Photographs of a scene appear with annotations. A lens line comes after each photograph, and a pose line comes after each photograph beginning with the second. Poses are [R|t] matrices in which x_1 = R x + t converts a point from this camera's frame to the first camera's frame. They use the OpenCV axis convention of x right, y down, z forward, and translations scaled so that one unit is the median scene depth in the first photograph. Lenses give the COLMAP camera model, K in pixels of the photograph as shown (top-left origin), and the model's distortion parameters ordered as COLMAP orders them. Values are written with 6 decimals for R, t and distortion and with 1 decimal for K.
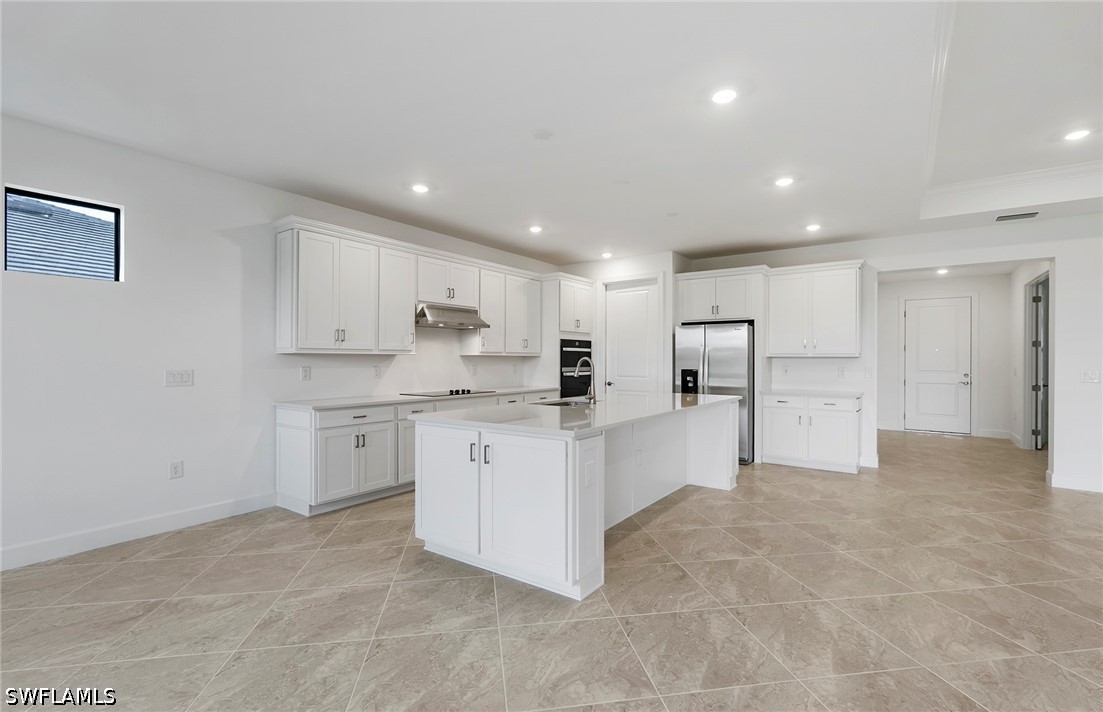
lens RADIAL K [[489.5, 0, 552.6], [0, 489.5, 359.7], [0, 0, 1]] dist [0.001222, 0.000278]
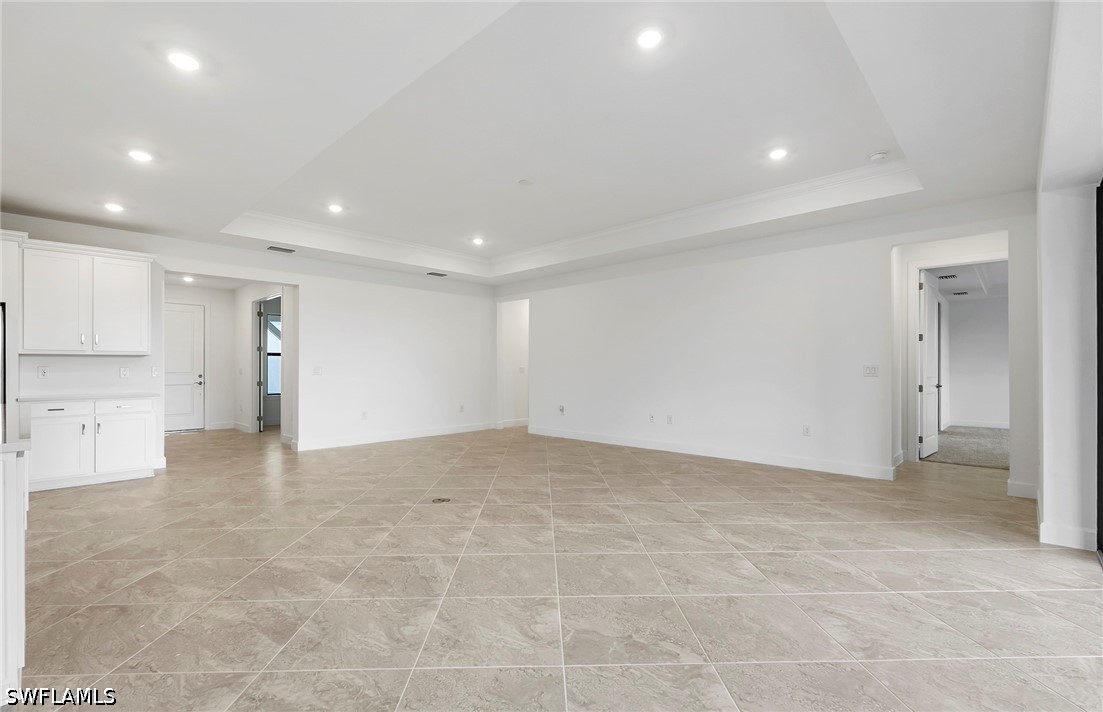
lens RADIAL K [[497.1, 0, 551.5], [0, 497.1, 356.0], [0, 0, 1]] dist [0.001080, 0.000168]
pose [[0.142878, 0.016832, 0.989597, -0.235435], [0.007227, 0.999811, -0.018049, 0.019773], [-0.989714, 0.009730, 0.142729, 0.083671]]
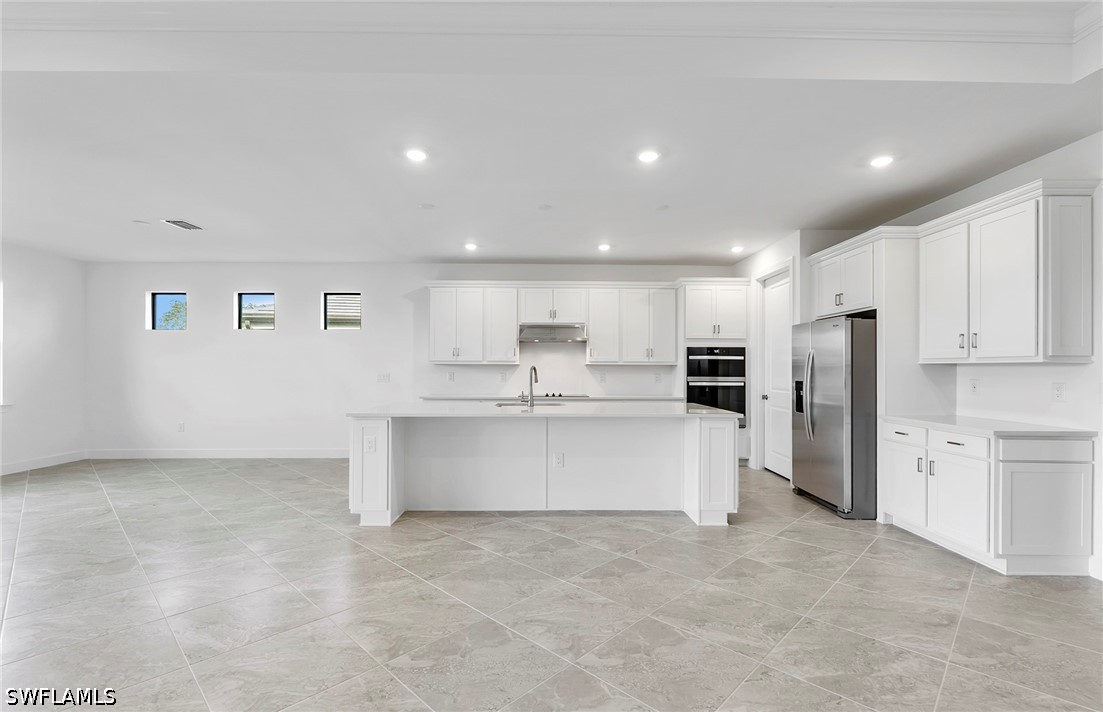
lens RADIAL K [[489.5, 0, 552.6], [0, 489.5, 359.7], [0, 0, 1]] dist [0.001222, 0.000278]
pose [[0.605248, -0.013436, -0.795924, 0.746182], [-0.002200, 0.999826, -0.018550, 0.001294], [0.796034, 0.012978, 0.605113, 0.250252]]
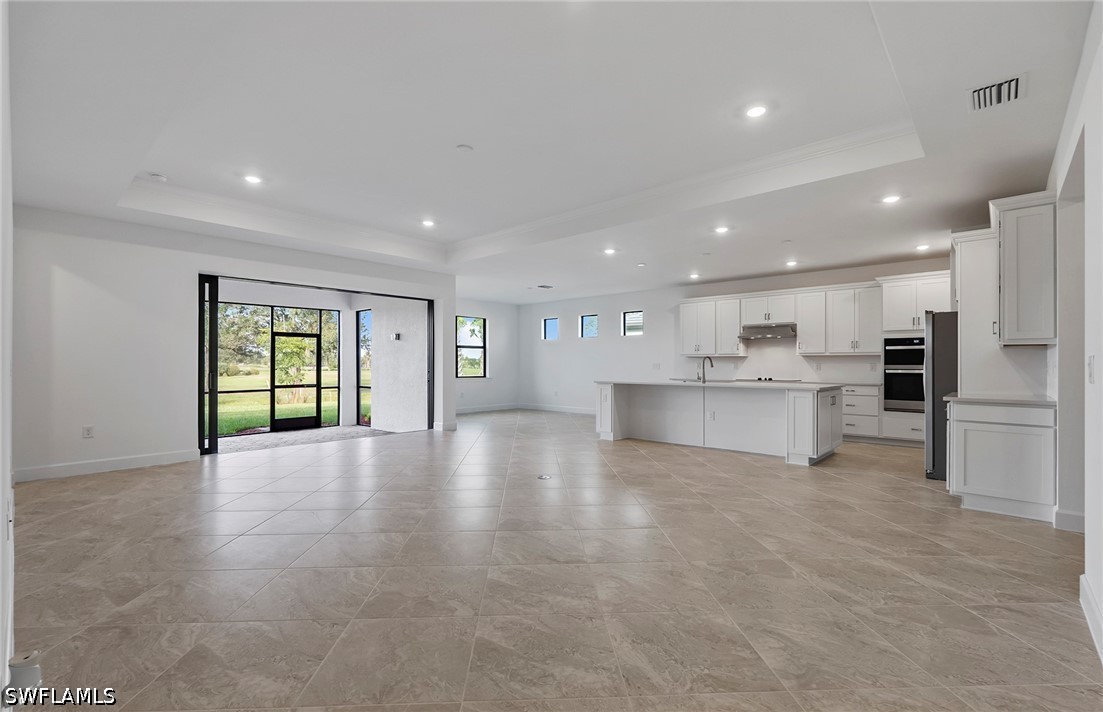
lens RADIAL K [[489.5, 0, 552.6], [0, 489.5, 359.7], [0, 0, 1]] dist [0.001222, 0.000278]
pose [[-0.103105, -0.014303, -0.994568, 1.384249], [-0.005147, 0.999891, -0.013846, 0.027240], [0.994657, 0.003691, -0.103167, 0.468638]]
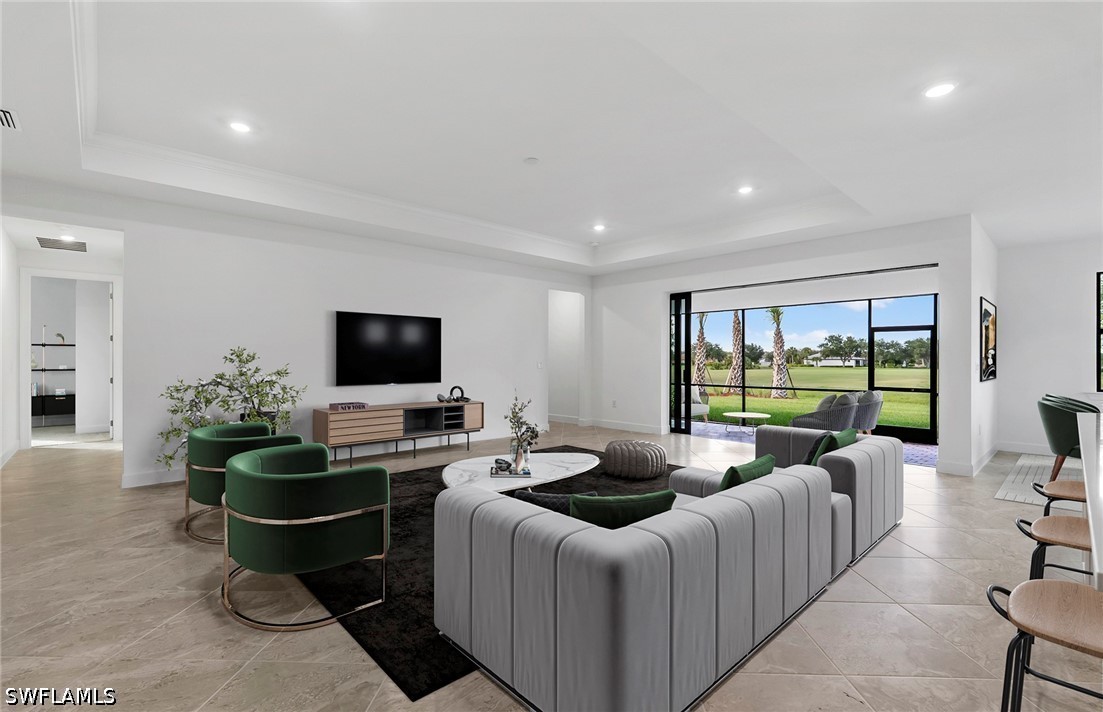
lens RADIAL K [[489.5, 0, 552.6], [0, 489.5, 359.7], [0, 0, 1]] dist [0.001222, 0.000278]
pose [[-0.983023, -0.007960, 0.183309, 0.463399], [-0.006779, 0.999952, 0.007070, 0.008972], [-0.183356, 0.005707, -0.983030, 1.036931]]
